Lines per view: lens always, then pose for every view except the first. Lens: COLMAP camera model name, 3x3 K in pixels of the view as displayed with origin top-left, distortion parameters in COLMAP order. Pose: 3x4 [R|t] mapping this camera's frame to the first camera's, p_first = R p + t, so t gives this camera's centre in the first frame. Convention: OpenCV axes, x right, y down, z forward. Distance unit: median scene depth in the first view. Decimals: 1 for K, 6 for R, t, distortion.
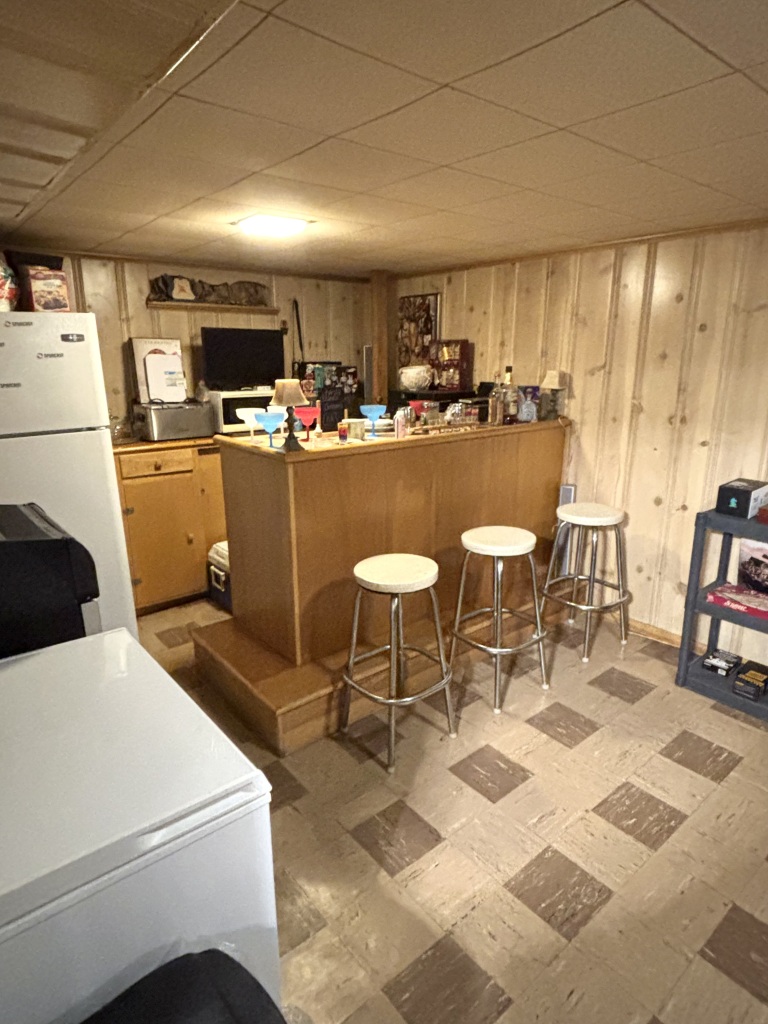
lens RADIAL K [[597.7, 0, 384.0], [0, 597.7, 512.5], [0, 0, 1]] dist [0.029155, -0.000205]
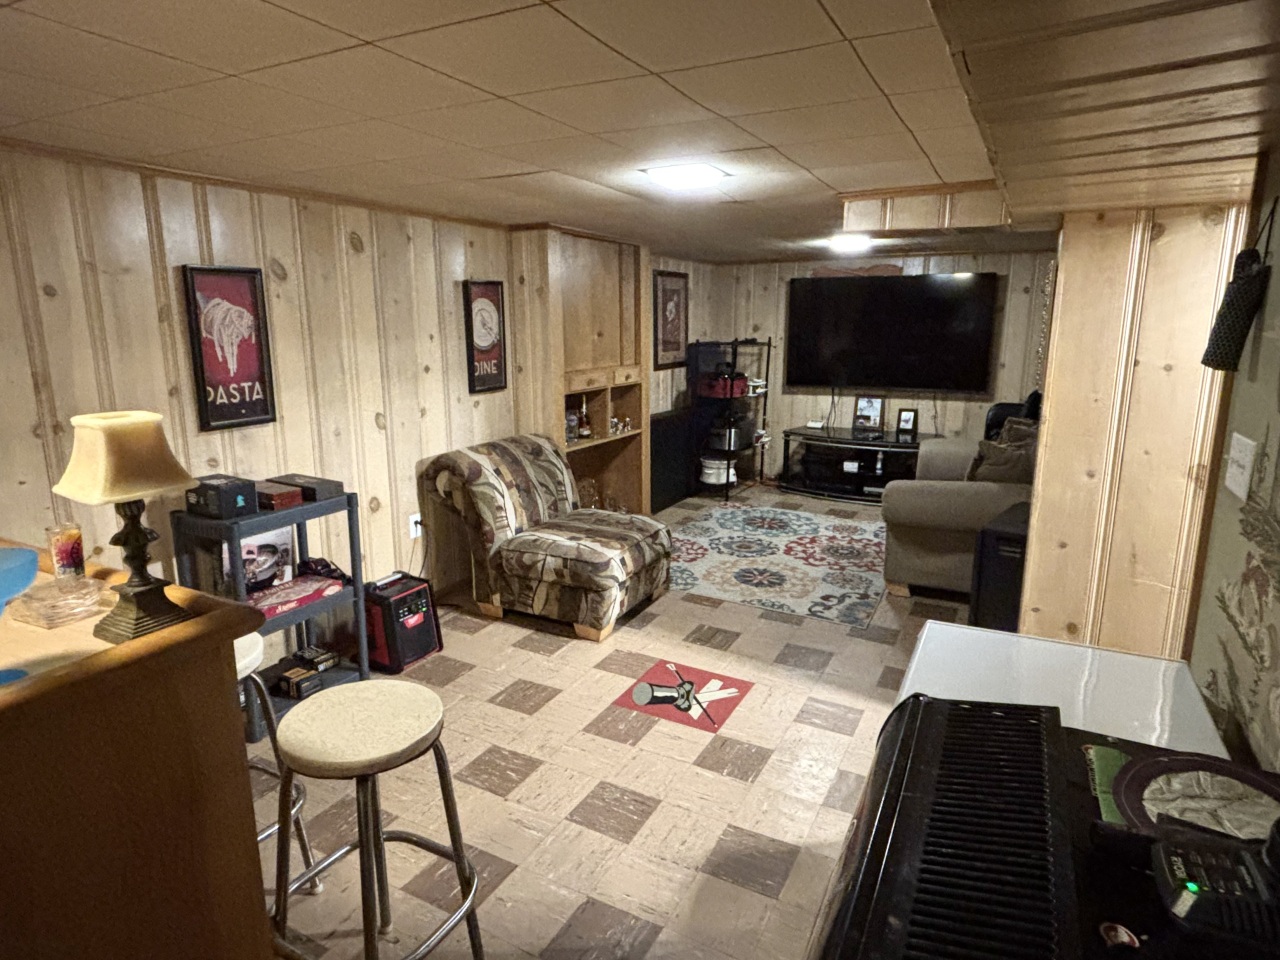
lens RADIAL K [[747.1, 0, 638.4], [0, 747.1, 475.3], [0, 0, 1]] dist [0.029155, -0.000205]
pose [[-0.367717, -0.185145, 0.911321, -0.770390], [0.248969, 0.924606, 0.288302, -0.284159], [-0.895990, 0.332904, -0.293899, 1.050028]]
